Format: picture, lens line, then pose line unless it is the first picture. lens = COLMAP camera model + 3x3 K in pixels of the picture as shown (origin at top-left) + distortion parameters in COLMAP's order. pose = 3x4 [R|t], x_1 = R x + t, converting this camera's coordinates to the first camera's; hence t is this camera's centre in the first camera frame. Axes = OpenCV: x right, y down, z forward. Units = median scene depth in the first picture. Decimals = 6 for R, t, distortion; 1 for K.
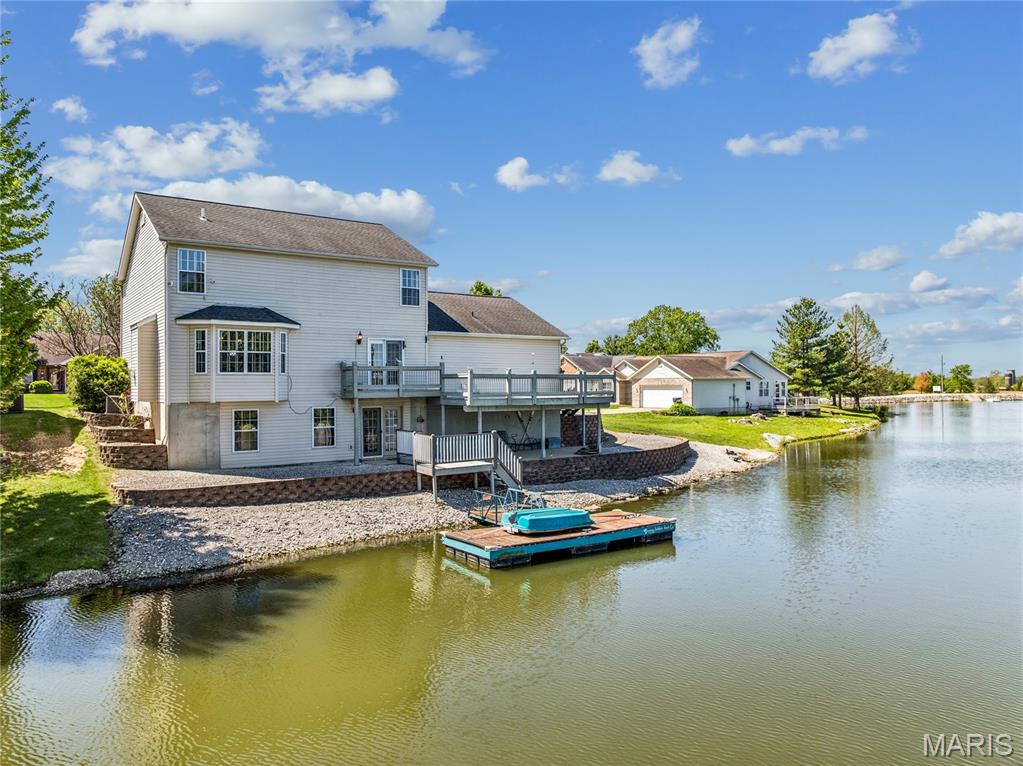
lens RADIAL K [[718.5, 0, 504.7], [0, 718.5, 381.0], [0, 0, 1]] dist [-0.034720, 0.004855]
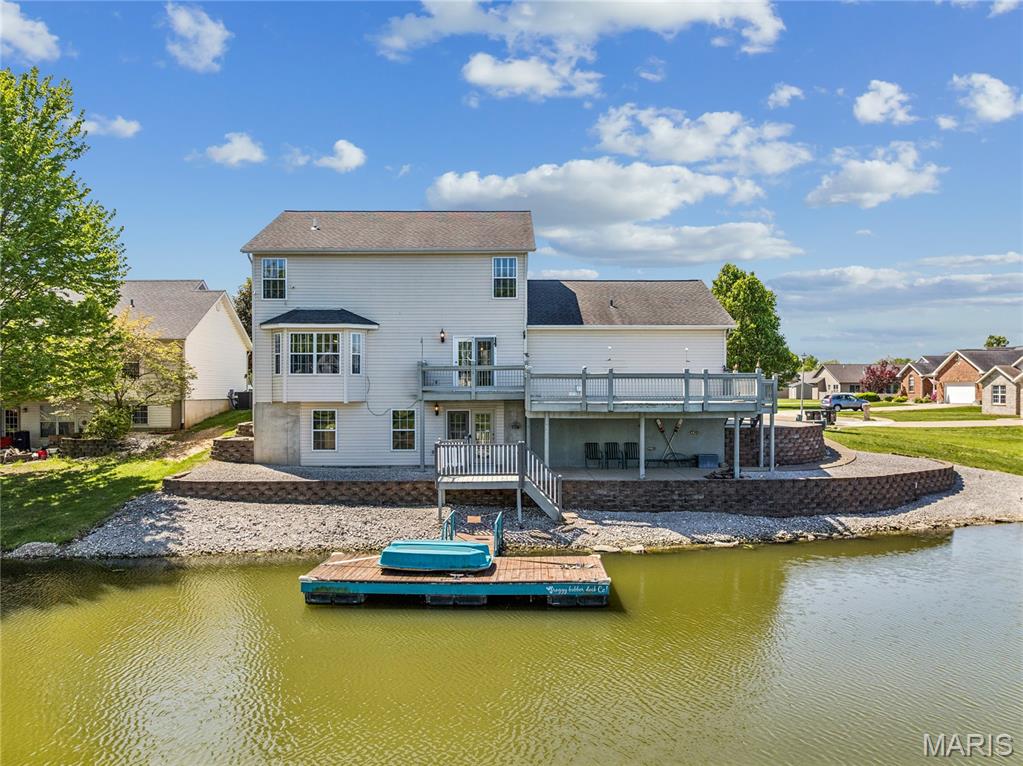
lens RADIAL K [[718.5, 0, 507.1], [0, 718.5, 401.5], [0, 0, 1]] dist [-0.034720, 0.004855]
pose [[0.823146, 0.013330, -0.567673, 0.443200], [-0.000410, 0.999738, 0.022881, 0.004345], [0.567829, -0.018602, 0.822936, 0.307250]]
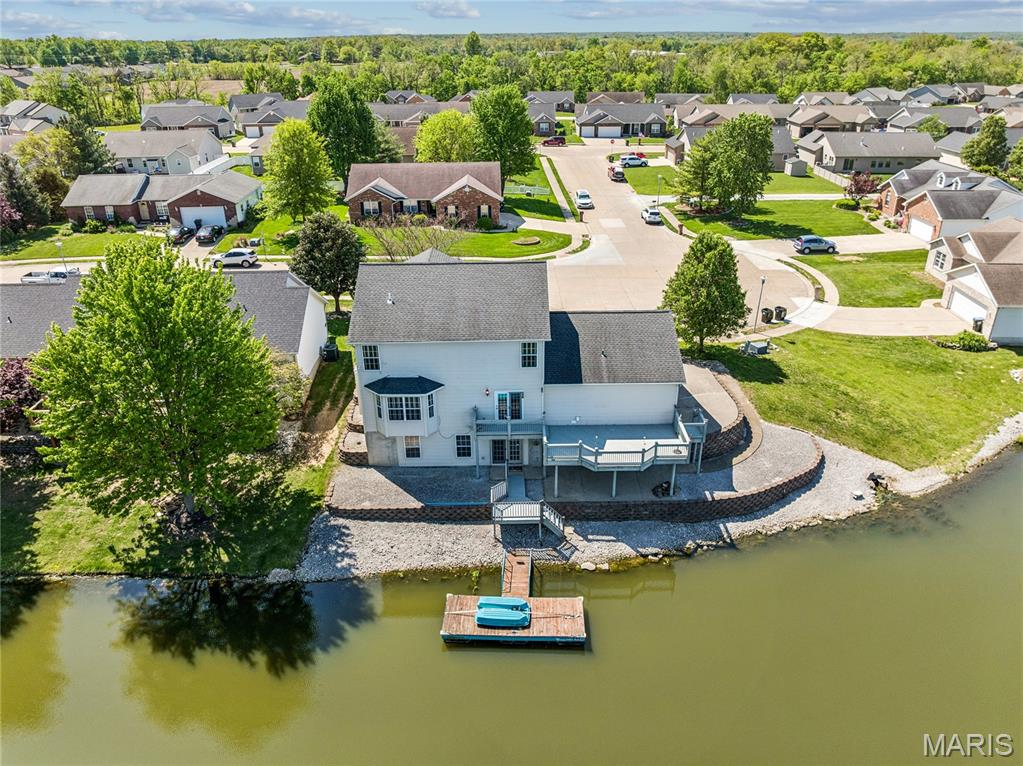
lens RADIAL K [[718.5, 0, 502.3], [0, 718.5, 381.5], [0, 0, 1]] dist [-0.034720, 0.004855]
pose [[0.819090, 0.246737, -0.517893, 0.599851], [0.013578, 0.894187, 0.447487, -0.781201], [0.573505, -0.373564, 0.729070, 0.005860]]
